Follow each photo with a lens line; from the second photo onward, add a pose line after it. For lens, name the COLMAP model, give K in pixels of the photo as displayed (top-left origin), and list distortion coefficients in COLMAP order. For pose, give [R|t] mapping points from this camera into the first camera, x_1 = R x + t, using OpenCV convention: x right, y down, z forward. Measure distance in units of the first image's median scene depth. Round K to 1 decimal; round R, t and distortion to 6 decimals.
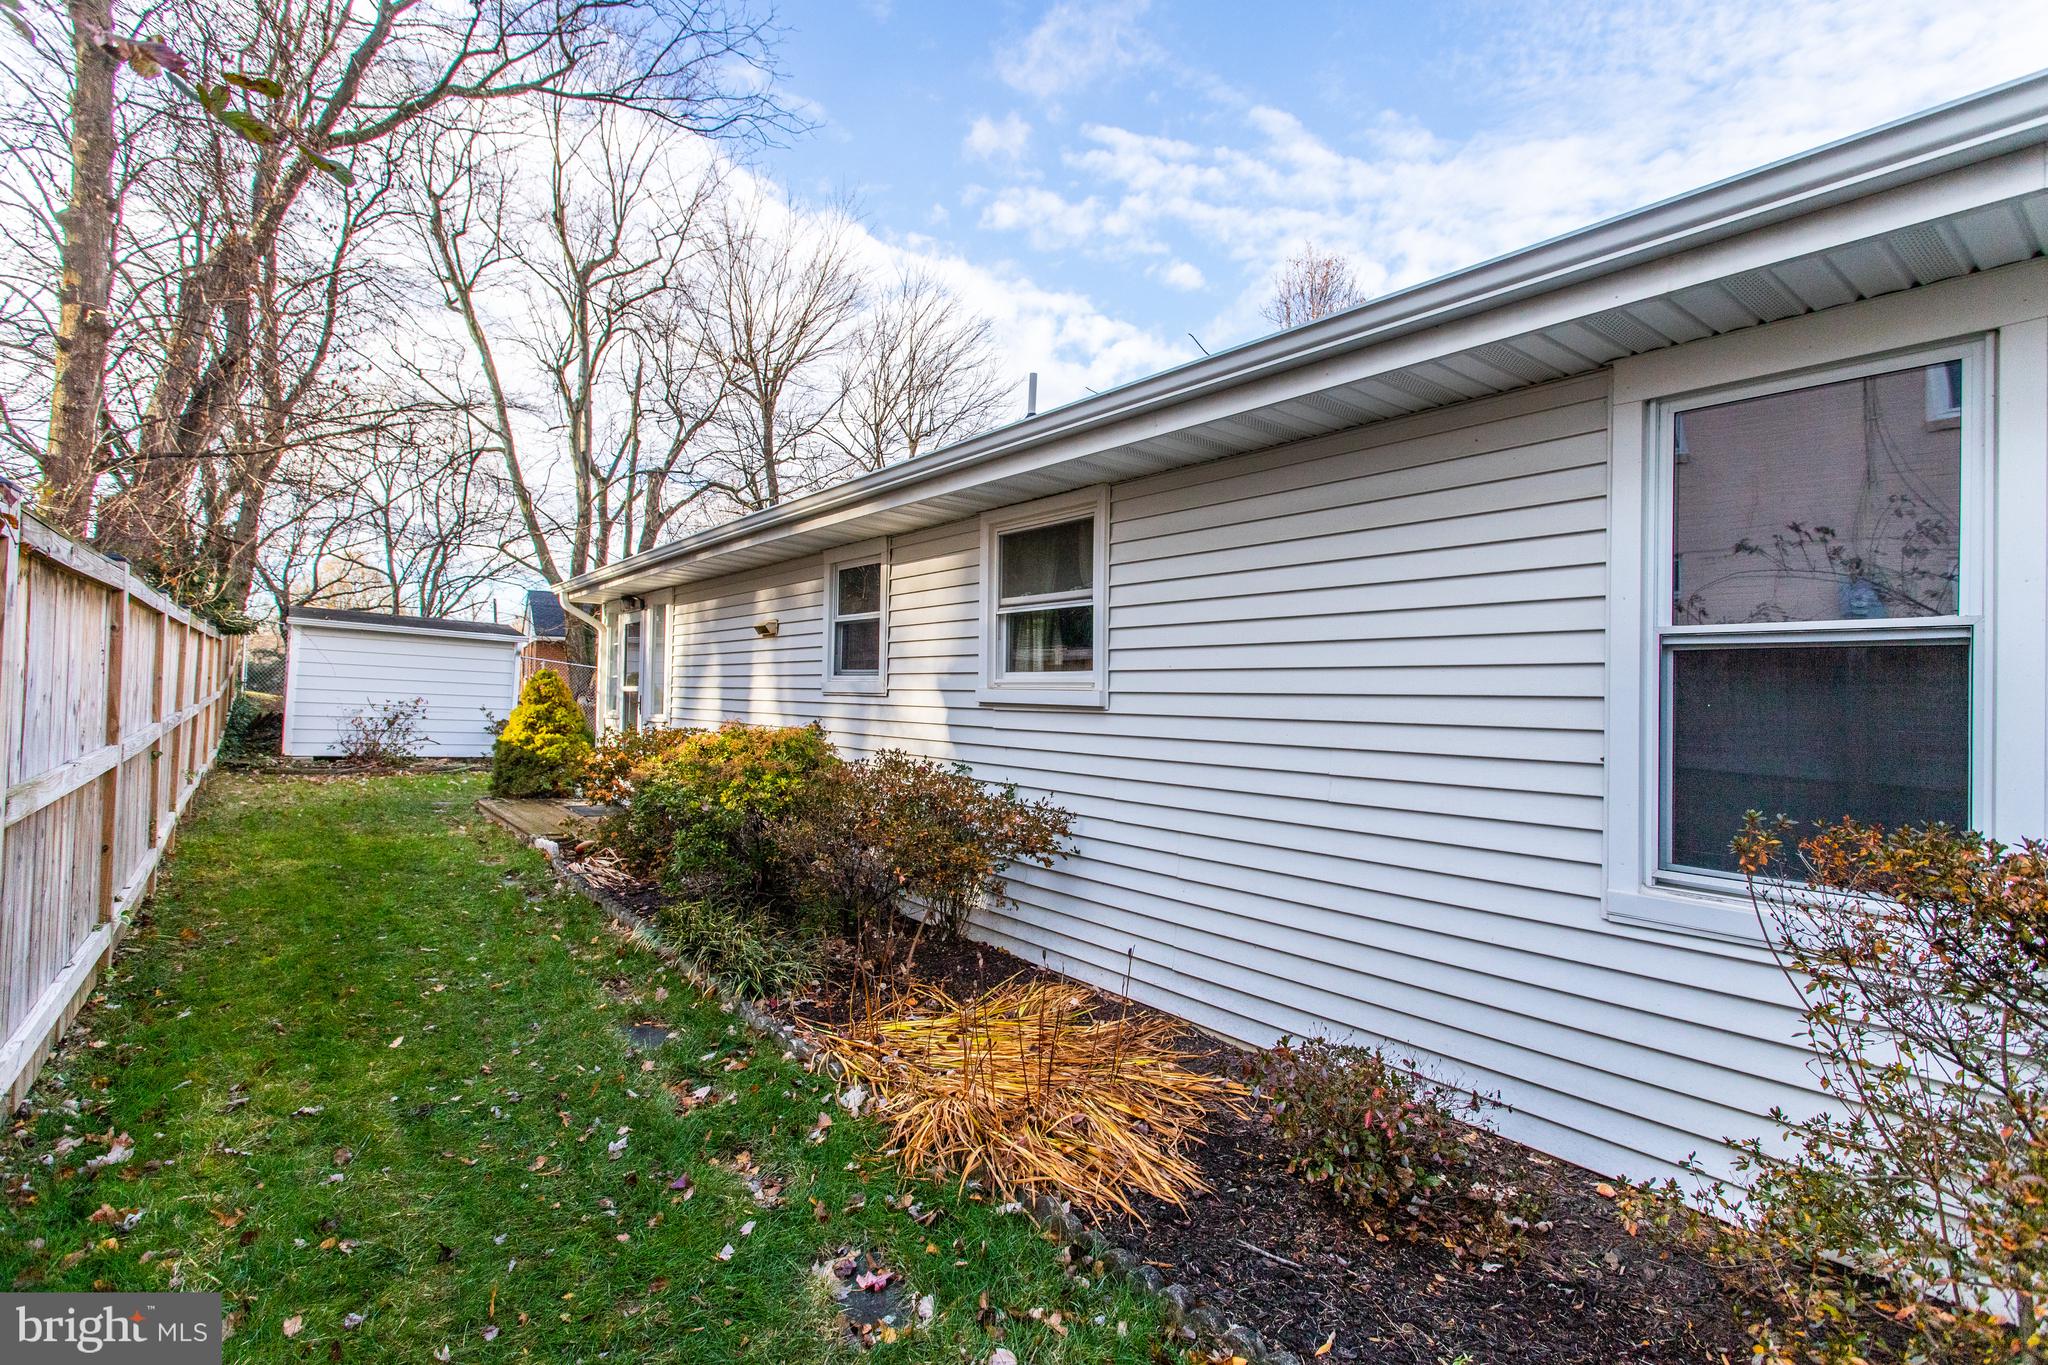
lens RADIAL K [[937.0, 0, 1024.0], [0, 937.0, 682.5], [0, 0, 1]] dist [0.003717, 0.000793]
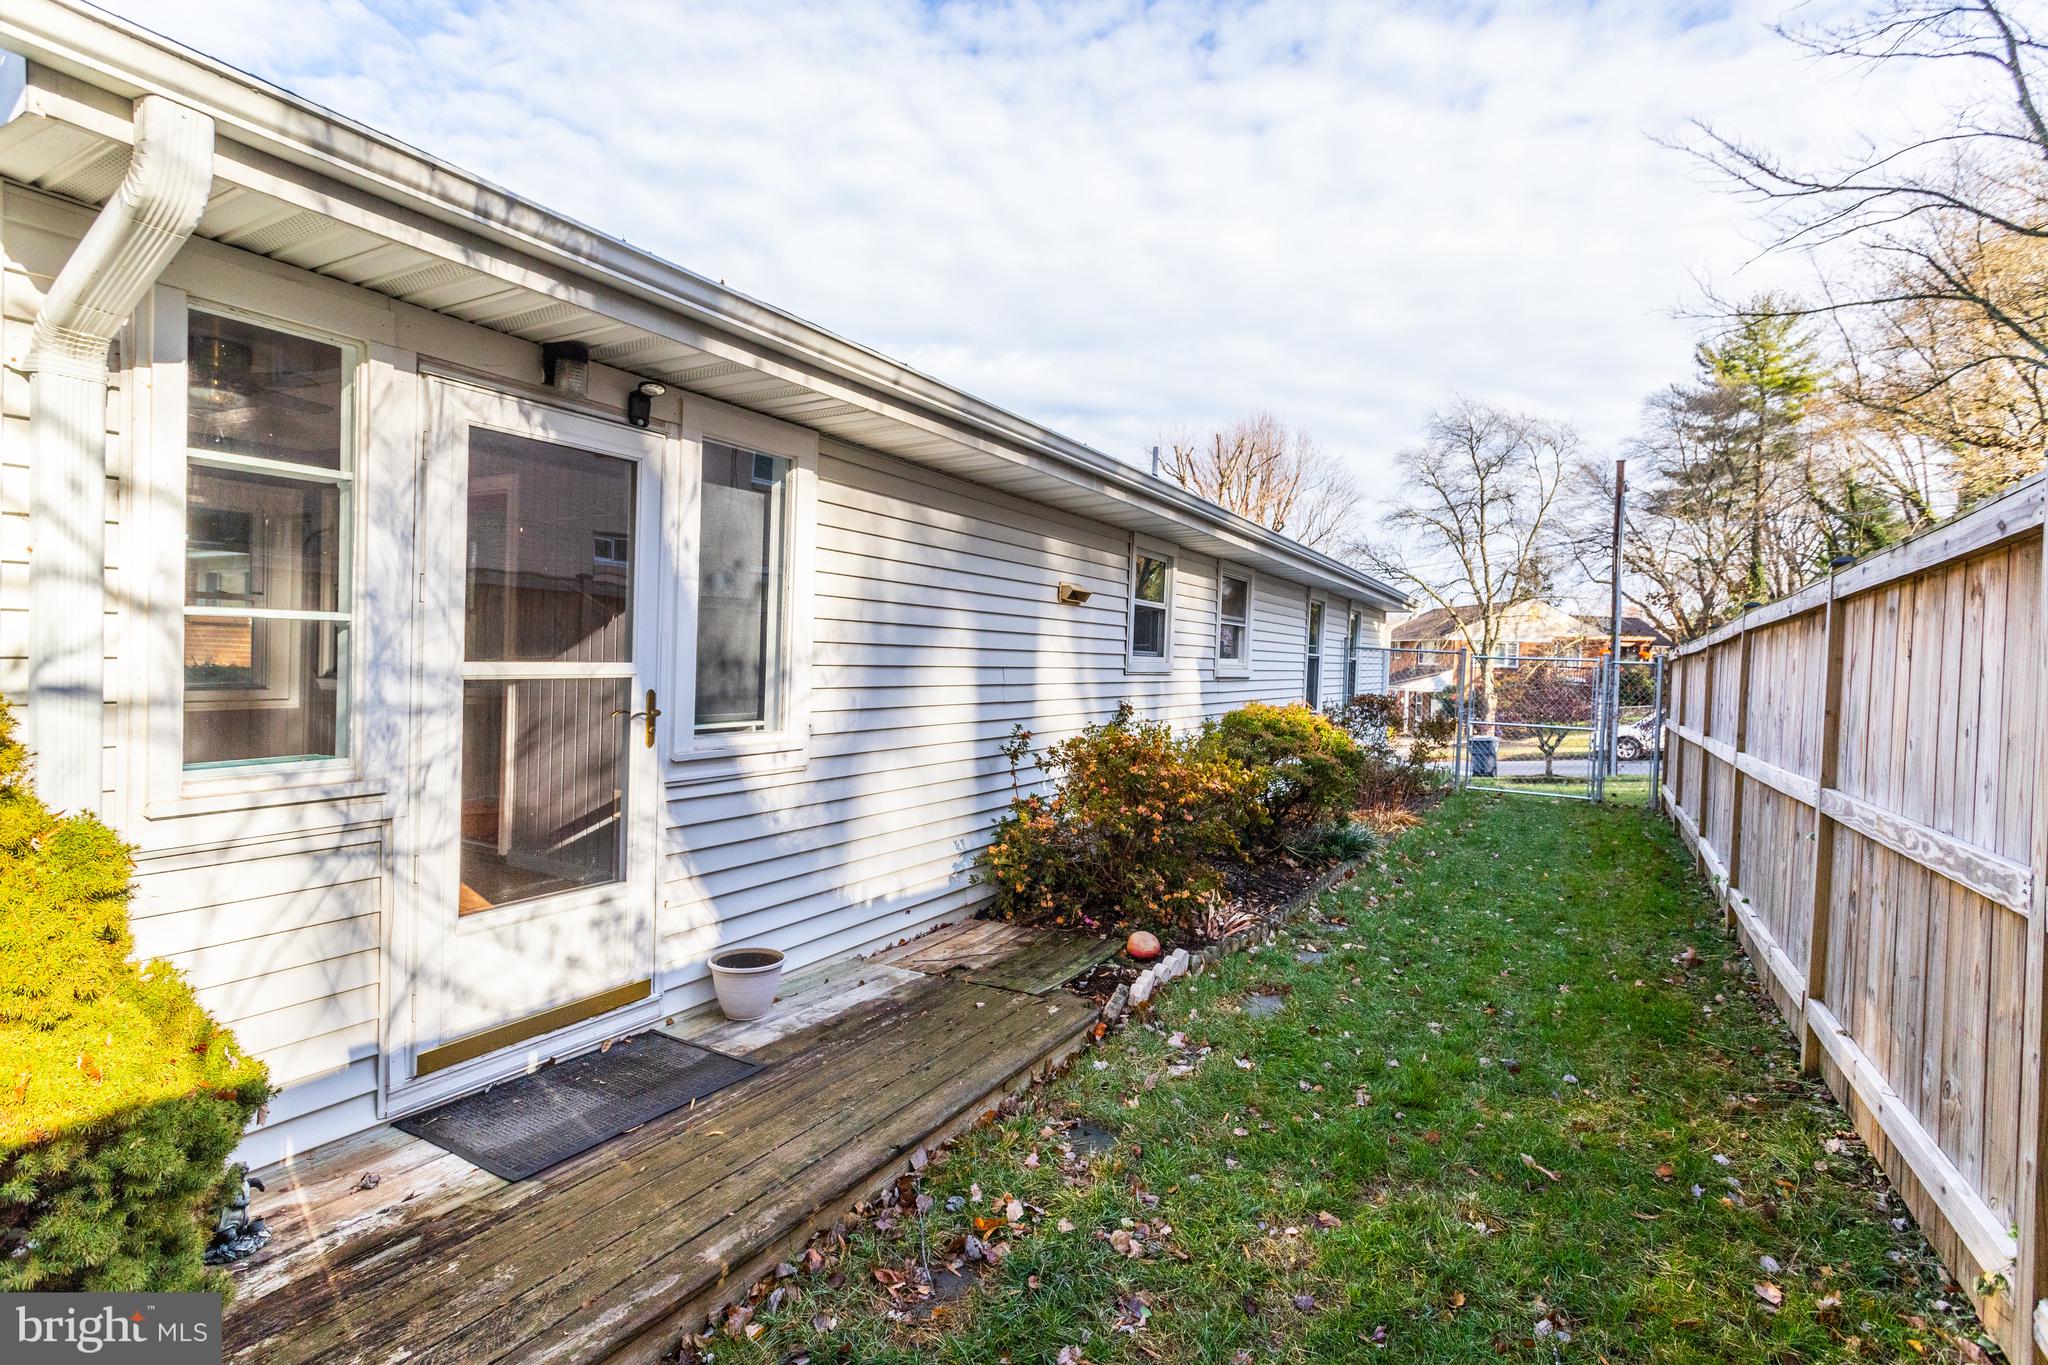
lens RADIAL K [[937.0, 0, 1024.0], [0, 937.0, 682.5], [0, 0, 1]] dist [0.003717, 0.000793]
pose [[-0.353404, -0.055811, 0.933805, -1.107126], [-0.051860, 0.997852, 0.040012, -0.012878], [-0.934032, -0.034287, -0.355539, 1.445784]]
